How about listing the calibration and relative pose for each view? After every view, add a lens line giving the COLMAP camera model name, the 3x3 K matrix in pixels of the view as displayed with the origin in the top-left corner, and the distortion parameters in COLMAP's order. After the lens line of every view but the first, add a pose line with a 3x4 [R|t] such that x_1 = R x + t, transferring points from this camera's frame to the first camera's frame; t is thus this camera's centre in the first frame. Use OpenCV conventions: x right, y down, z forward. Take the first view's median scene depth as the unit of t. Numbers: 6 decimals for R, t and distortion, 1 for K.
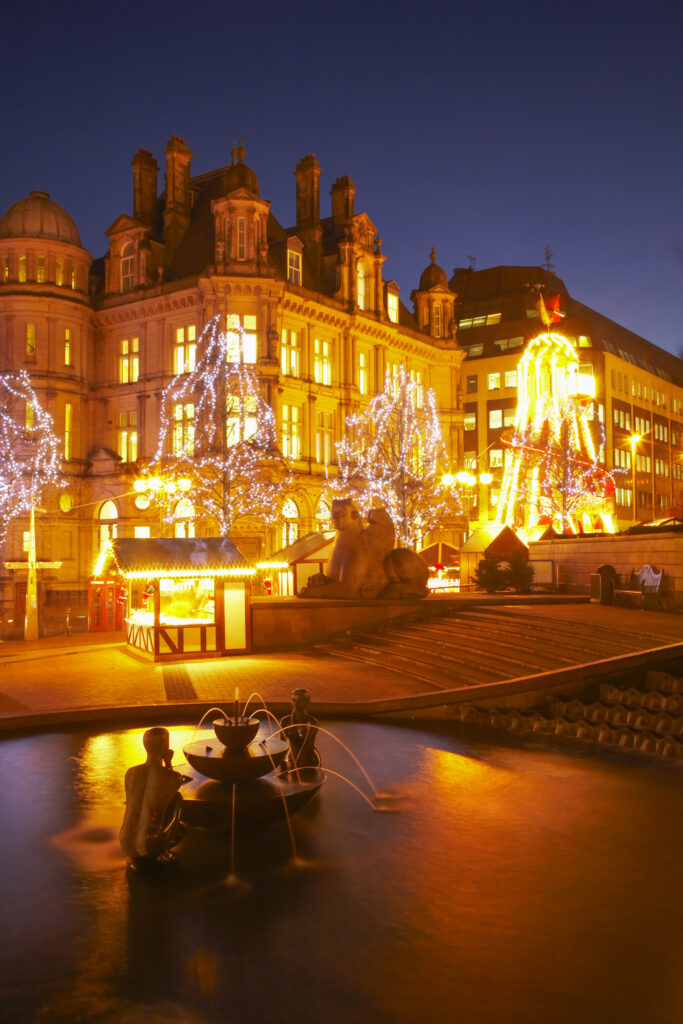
lens RADIAL K [[935.4, 0, 341.5], [0, 935.4, 512.0], [0, 0, 1]] dist [-0.021471, 0.007233]
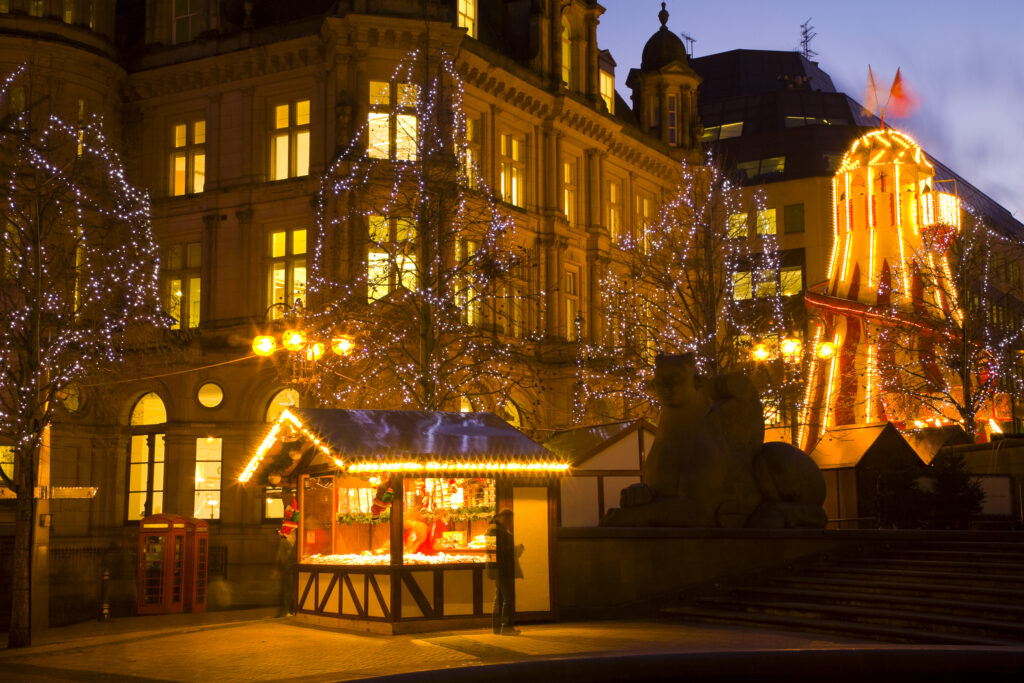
lens RADIAL K [[1444.5, 0, 512.0], [0, 1444.5, 341.5], [0, 0, 1]] dist [0.161840, 0.048879]
pose [[0.996938, 0.013281, 0.077058, -0.094809], [-0.006790, 0.996452, -0.083886, 0.030493], [-0.077899, 0.083106, 0.993491, 0.076995]]
